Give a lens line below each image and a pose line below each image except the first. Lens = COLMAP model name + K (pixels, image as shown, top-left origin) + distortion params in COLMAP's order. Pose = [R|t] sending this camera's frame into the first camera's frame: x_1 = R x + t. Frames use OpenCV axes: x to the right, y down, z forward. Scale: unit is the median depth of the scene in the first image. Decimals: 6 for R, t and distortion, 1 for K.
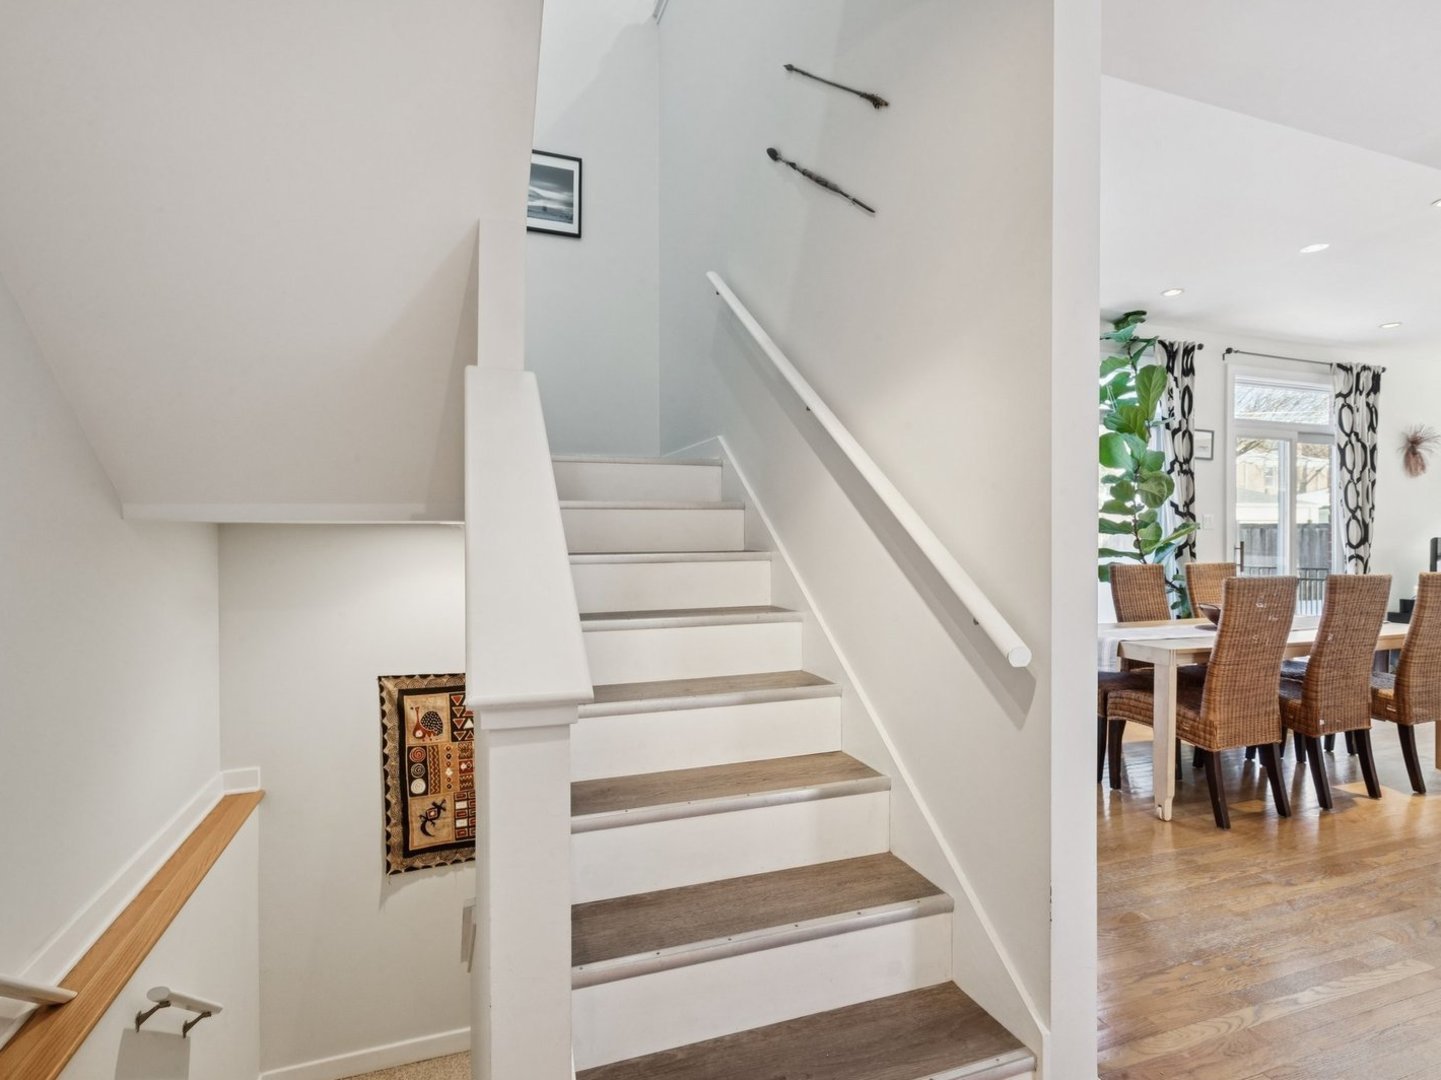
lens RADIAL K [[740.4, 0, 720.5], [0, 740.4, 540.0], [0, 0, 1]] dist [0.004760, -0.000639]
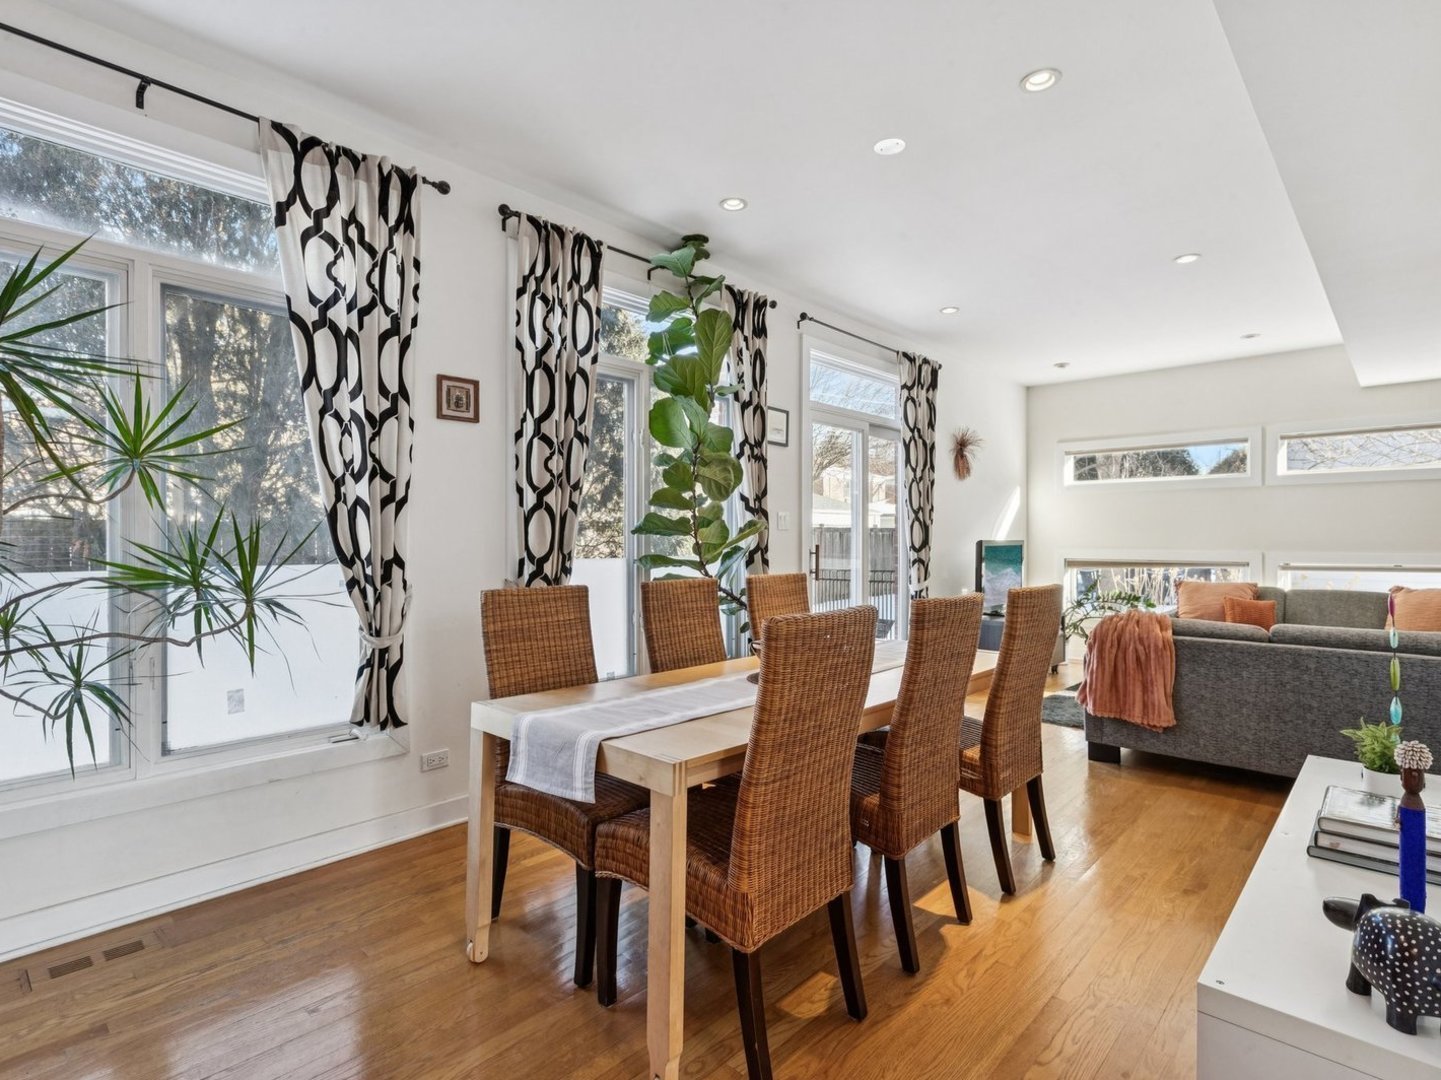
lens RADIAL K [[749.7, 0, 724.1], [0, 749.7, 550.1], [0, 0, 1]] dist [-0.000309, -0.000024]
pose [[0.889552, -0.006355, 0.456789, 0.230409], [0.002263, 0.999952, 0.009505, -0.000391], [-0.456828, -0.007422, 0.889524, 0.304091]]
